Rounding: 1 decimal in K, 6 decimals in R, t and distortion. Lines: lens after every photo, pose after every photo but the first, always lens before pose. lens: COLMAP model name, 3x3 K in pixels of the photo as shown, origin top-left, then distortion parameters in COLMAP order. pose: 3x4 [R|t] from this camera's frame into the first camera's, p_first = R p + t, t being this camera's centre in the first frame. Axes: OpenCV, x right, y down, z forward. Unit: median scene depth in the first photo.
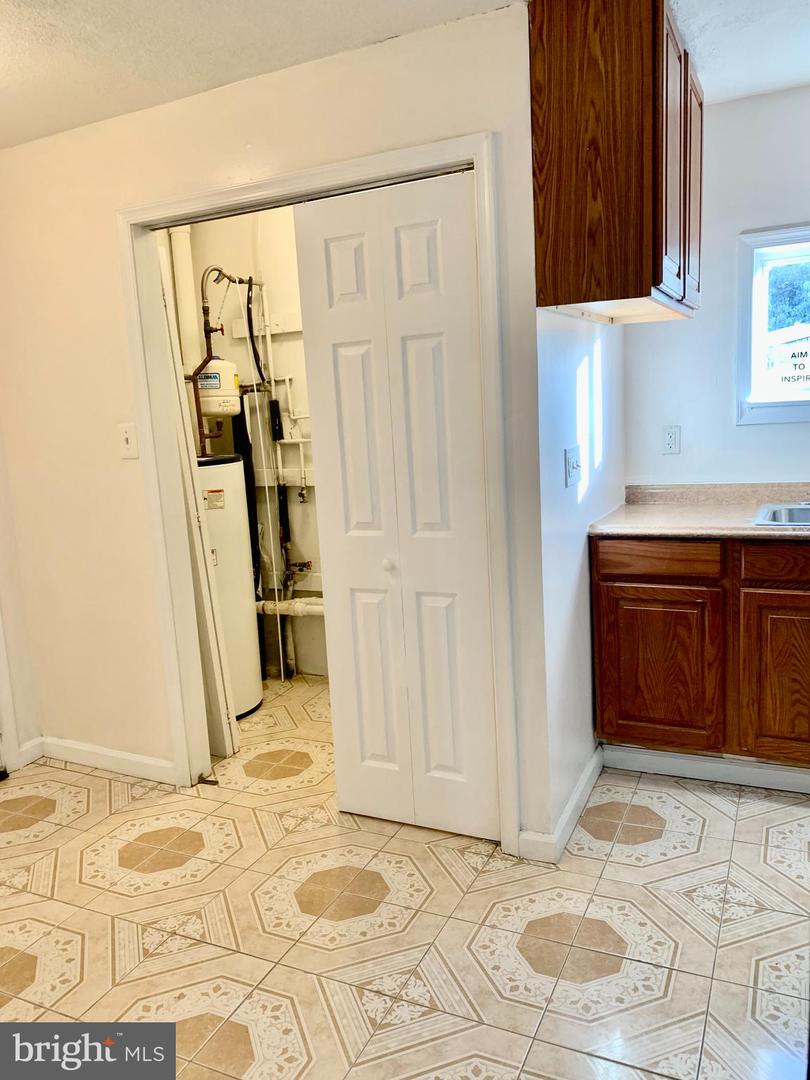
lens RADIAL K [[824.7, 0, 405.7], [0, 824.7, 540.2], [0, 0, 1]] dist [0.013155, -0.005880]
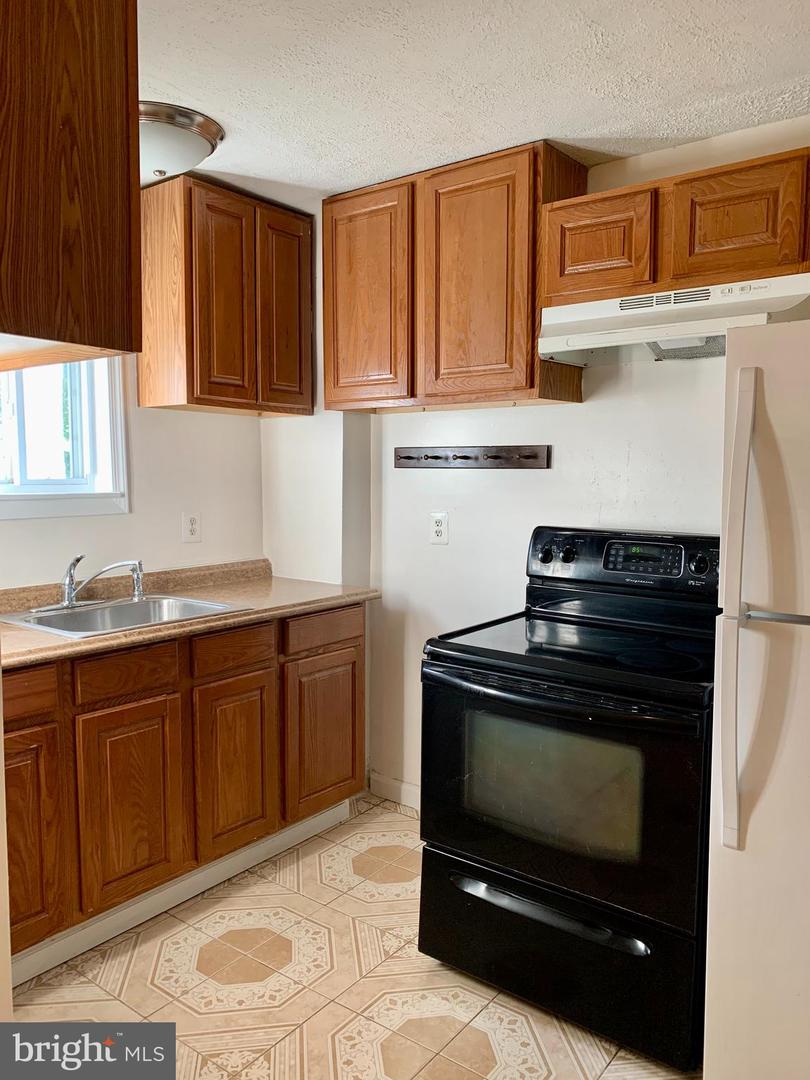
lens RADIAL K [[824.7, 0, 397.8], [0, 824.7, 555.5], [0, 0, 1]] dist [0.013155, -0.005880]
pose [[0.219170, -0.036456, 0.975005, -0.321092], [0.151706, 0.988422, 0.002856, -0.054415], [-0.963821, 0.147288, 0.222162, 0.476882]]
